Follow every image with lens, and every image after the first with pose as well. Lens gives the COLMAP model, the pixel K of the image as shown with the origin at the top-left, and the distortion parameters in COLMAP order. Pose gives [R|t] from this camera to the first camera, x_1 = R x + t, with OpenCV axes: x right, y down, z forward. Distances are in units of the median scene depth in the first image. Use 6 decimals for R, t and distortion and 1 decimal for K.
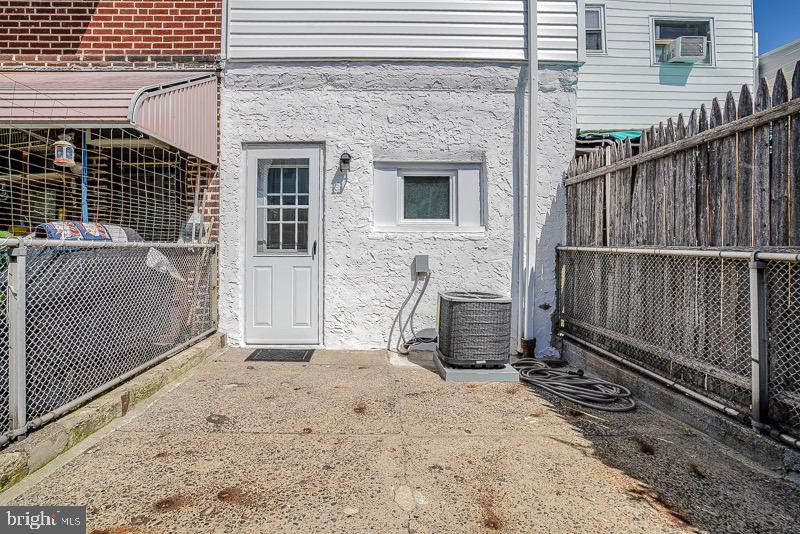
lens RADIAL K [[399.3, 0, 398.7], [0, 399.3, 248.4], [0, 0, 1]] dist [-0.064908, 0.028426]
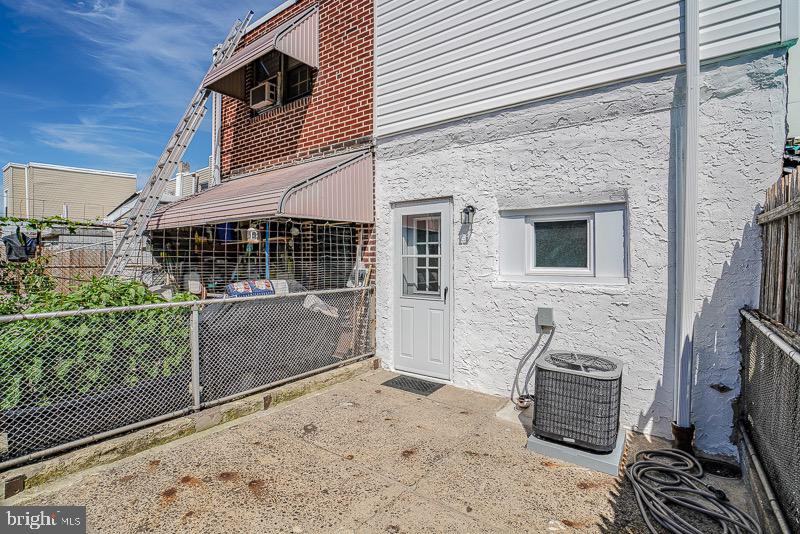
lens RADIAL K [[388.6, 0, 401.9], [0, 388.6, 266.7], [0, 0, 1]] dist [-0.067207, 0.029684]
pose [[0.787282, 0.021089, -0.616232, 0.359780], [-0.011368, 0.999742, 0.019690, -0.096353], [0.616488, -0.008496, 0.787319, 0.083249]]
